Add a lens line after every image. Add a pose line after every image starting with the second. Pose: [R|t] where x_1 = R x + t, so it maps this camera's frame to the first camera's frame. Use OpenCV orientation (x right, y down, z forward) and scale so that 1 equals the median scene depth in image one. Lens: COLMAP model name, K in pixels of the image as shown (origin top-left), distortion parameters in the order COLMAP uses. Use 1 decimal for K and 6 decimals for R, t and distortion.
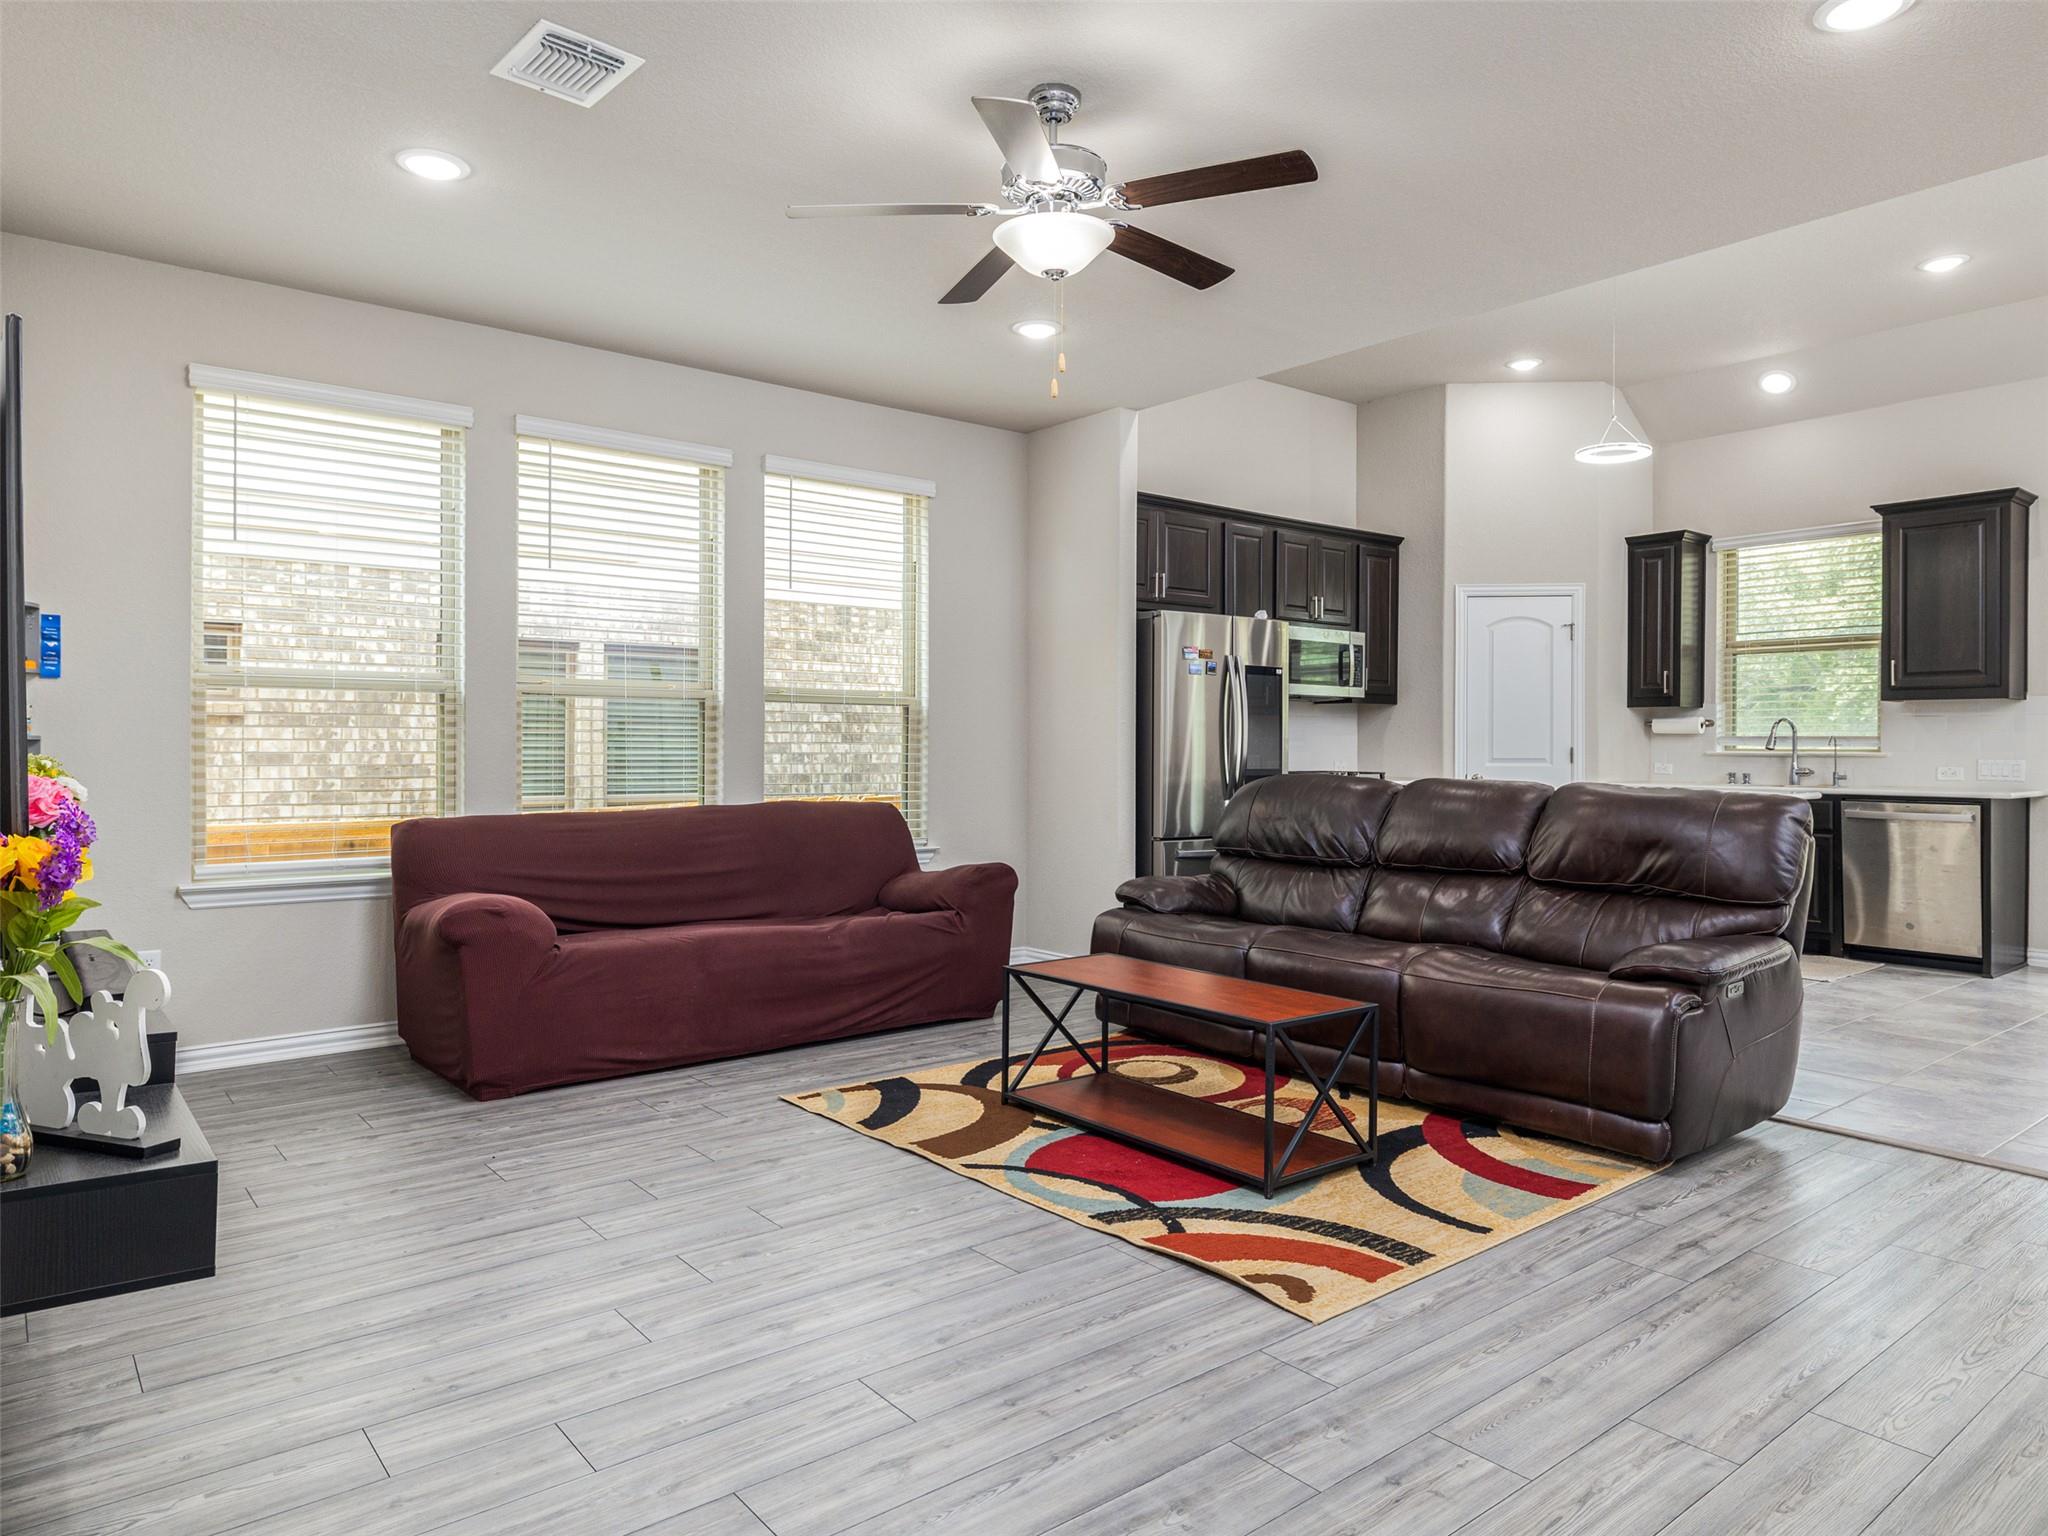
lens RADIAL K [[1267.1, 0, 1025.5], [0, 1267.1, 760.4], [0, 0, 1]] dist [-0.004466, 0.005948]
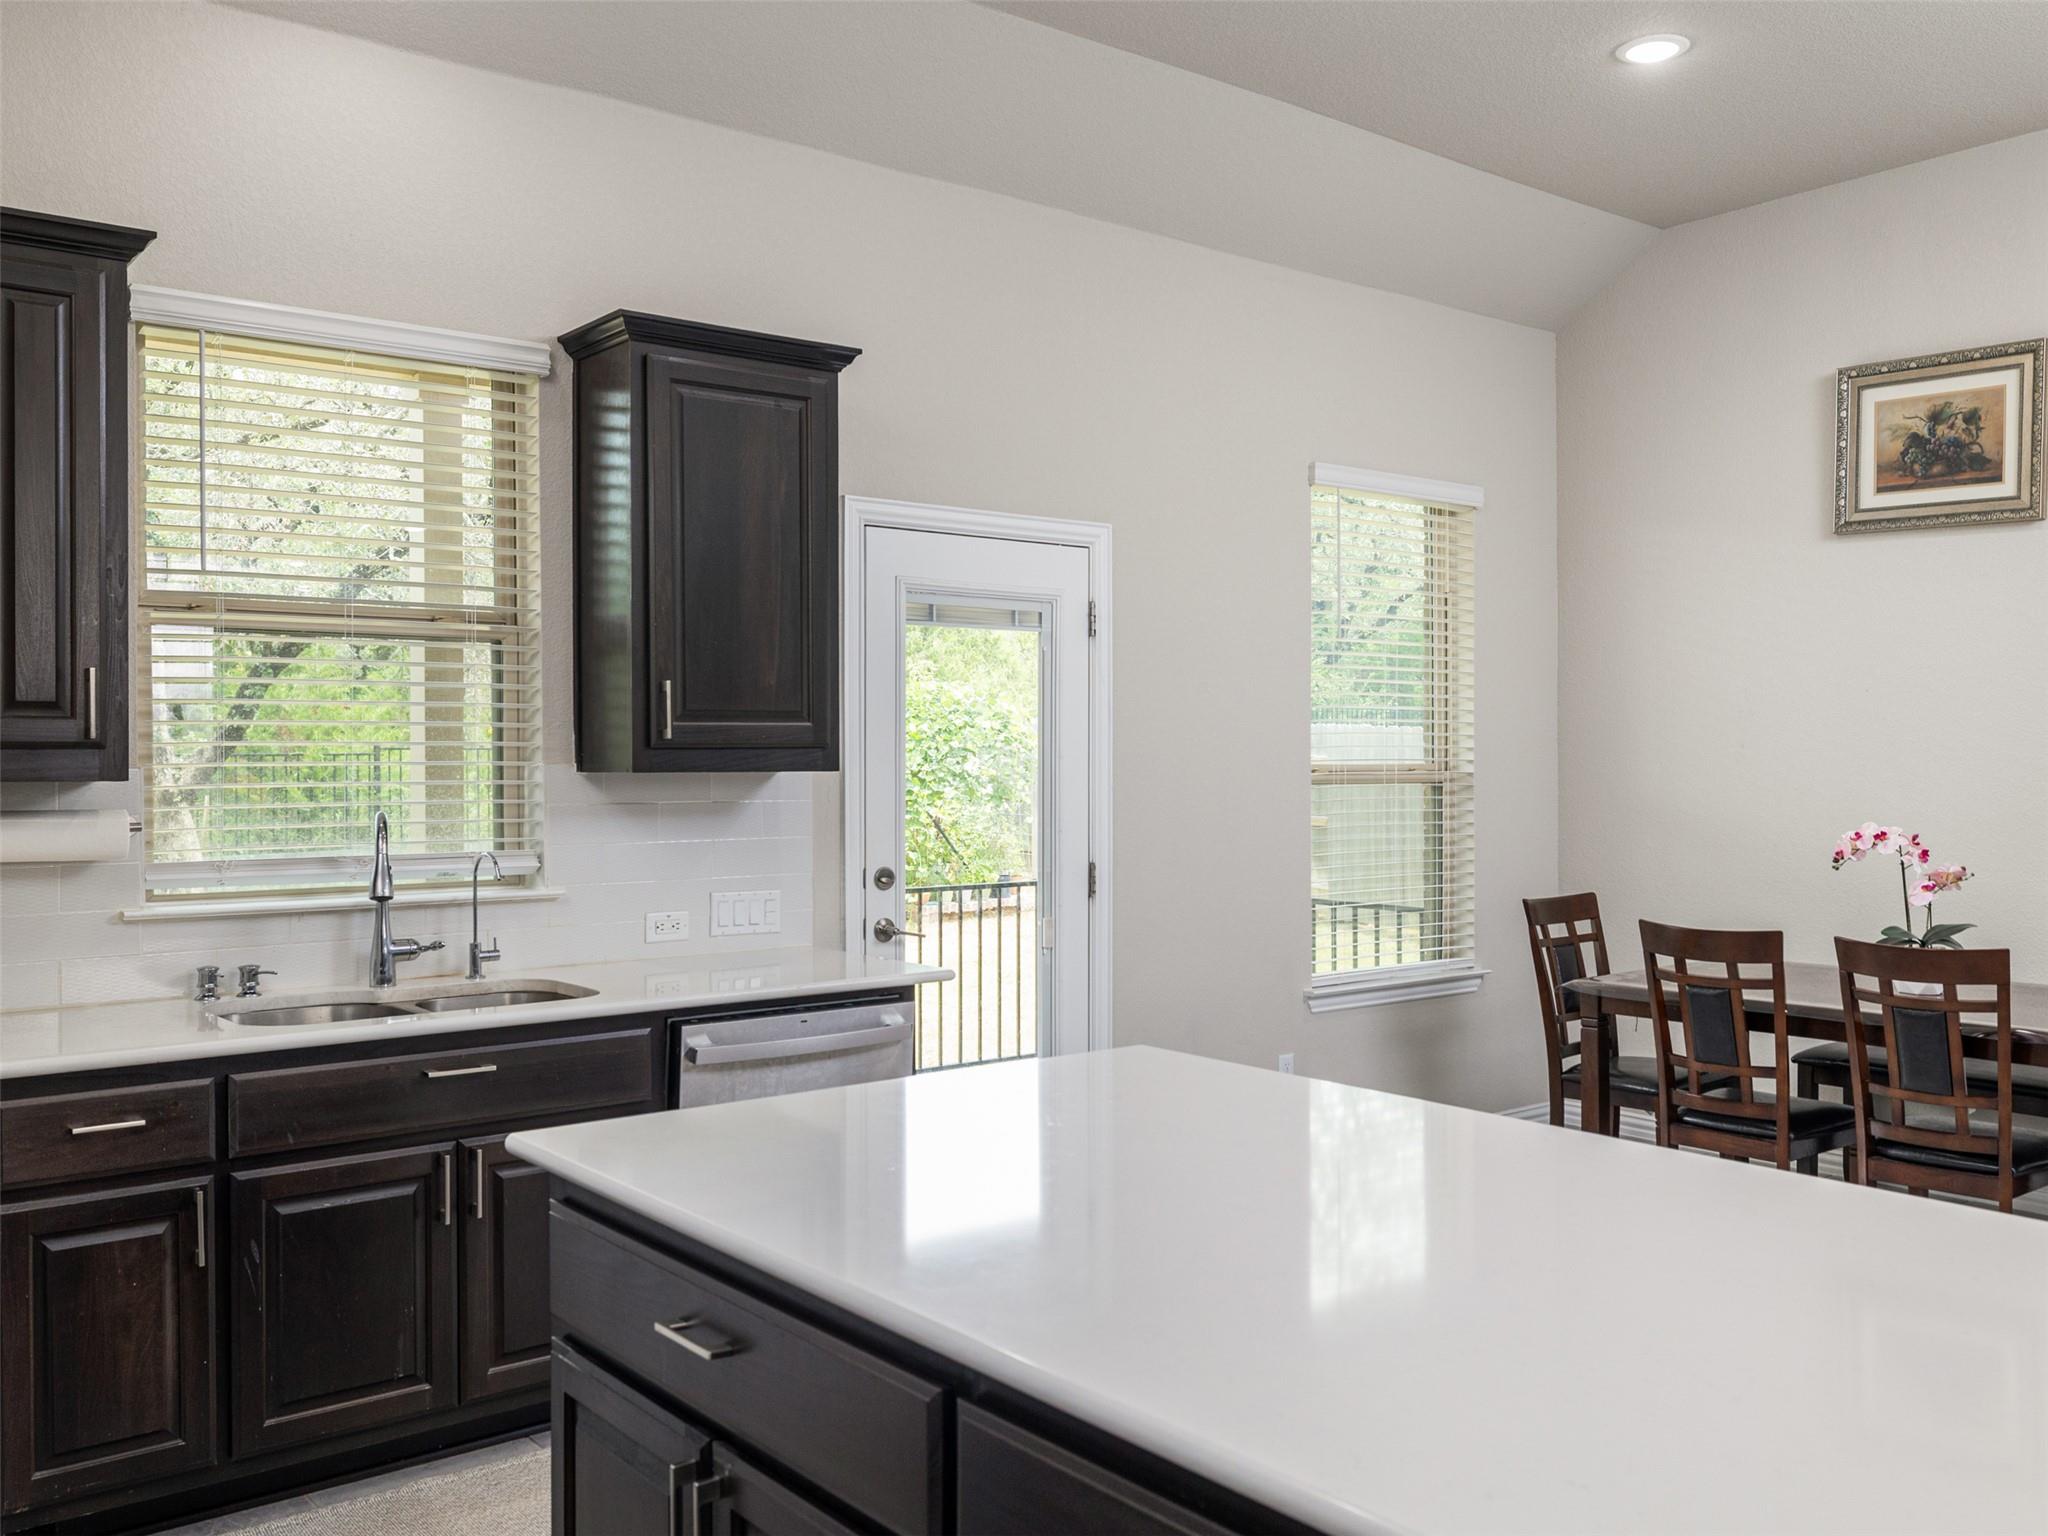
lens RADIAL K [[1776.2, 0, 1030.4], [0, 1776.2, 769.8], [0, 0, 1]] dist [0.032424, -0.026556]
pose [[-0.008026, -0.012737, 0.999887, 0.123866], [0.012196, 0.999843, 0.012834, -0.091153], [-0.999893, 0.012298, -0.007870, 1.463404]]
